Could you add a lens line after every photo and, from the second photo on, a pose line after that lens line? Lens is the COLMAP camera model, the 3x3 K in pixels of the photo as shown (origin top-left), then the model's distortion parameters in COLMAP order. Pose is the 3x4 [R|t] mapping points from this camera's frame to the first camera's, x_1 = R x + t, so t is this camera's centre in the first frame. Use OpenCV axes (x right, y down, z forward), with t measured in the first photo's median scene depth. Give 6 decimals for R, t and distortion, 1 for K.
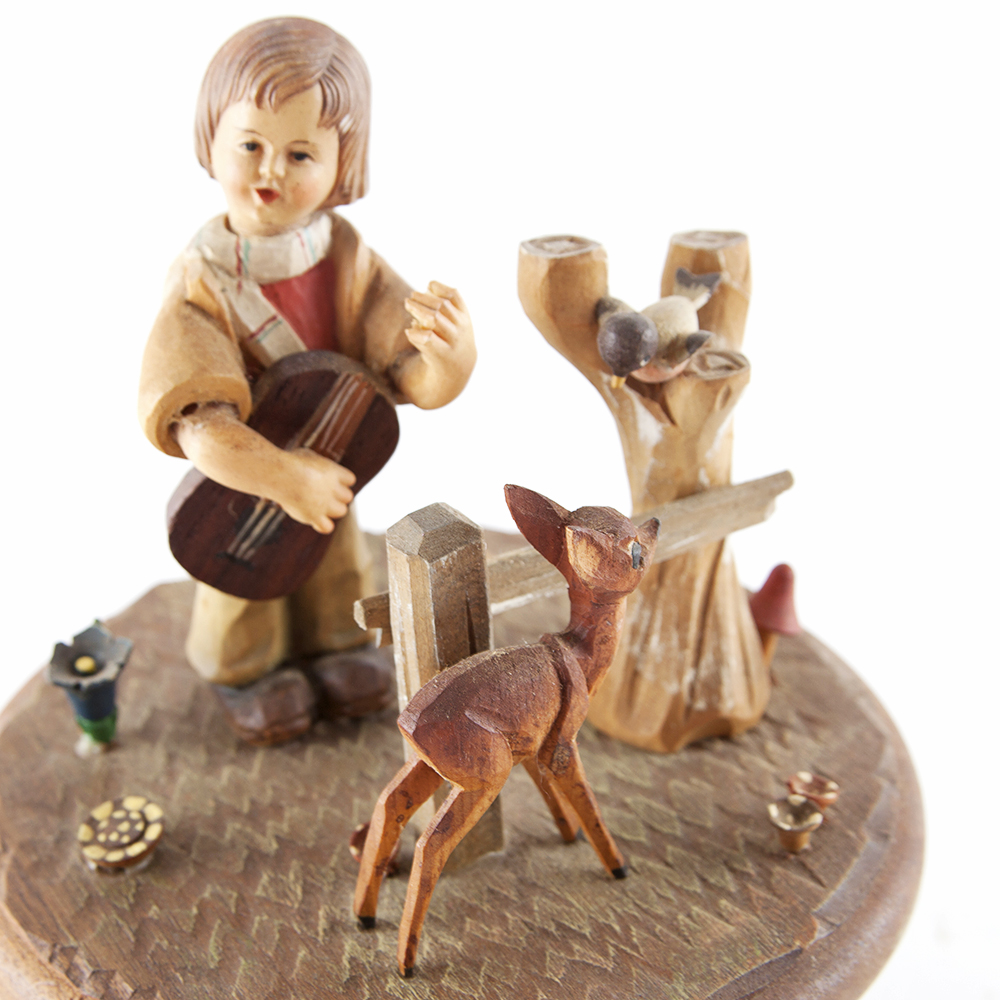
lens RADIAL K [[2410.4, 0, 452.1], [0, 2410.4, 501.7], [0, 0, 1]] dist [-0.157517, -0.023791]
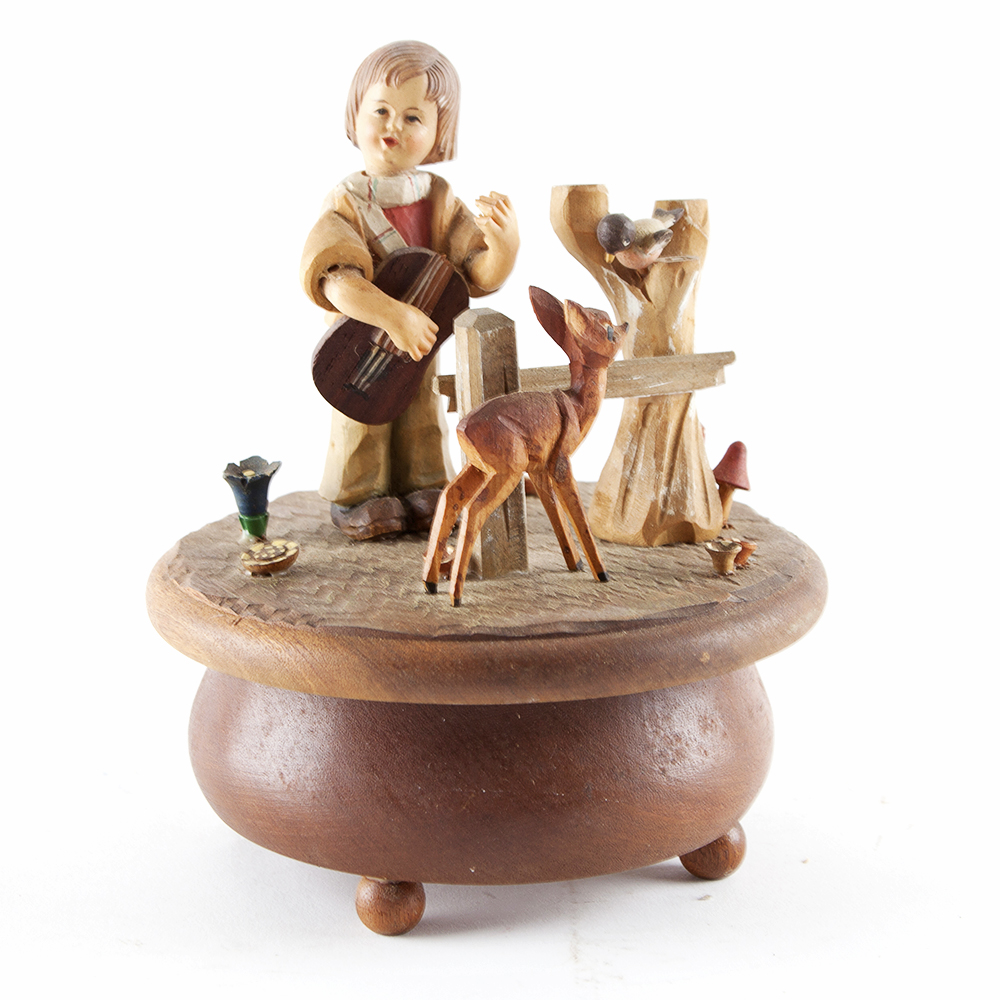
lens RADIAL K [[3521.3, 0, 500.0], [0, 3521.3, 500.0], [0, 0, 1]] dist [-0.288044, -1.789214]
pose [[0.998361, 0.028717, -0.049511, 0.112526], [-0.041632, 0.957962, -0.283857, 0.729608], [0.039278, 0.285453, 0.957587, -1.102903]]
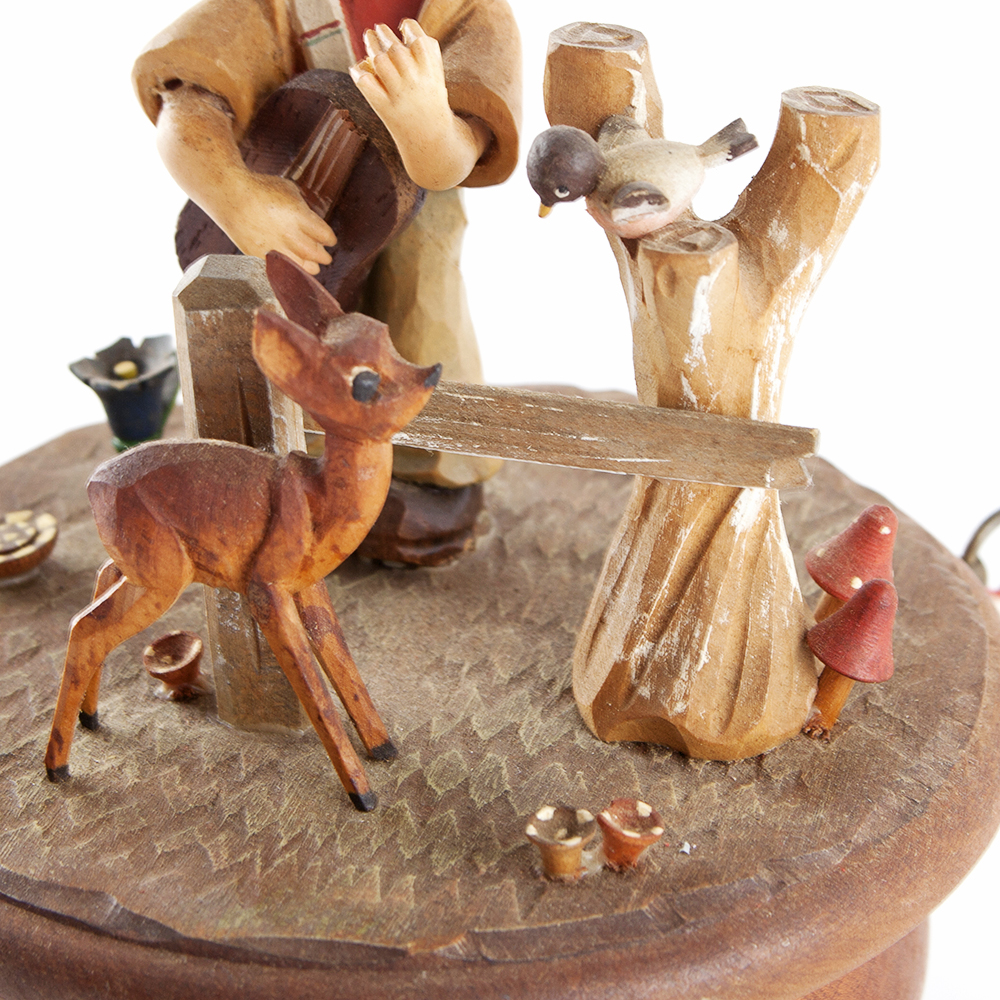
lens RADIAL K [[4120.4, 0, 500.0], [0, 4120.4, 500.0], [0, 0, 1]] dist [-0.145400, 0.387257]
pose [[0.713820, 0.352538, -0.605126, 0.885207], [-0.362935, 0.925194, 0.110880, -0.103603], [0.598948, 0.140473, 0.788371, -0.052022]]
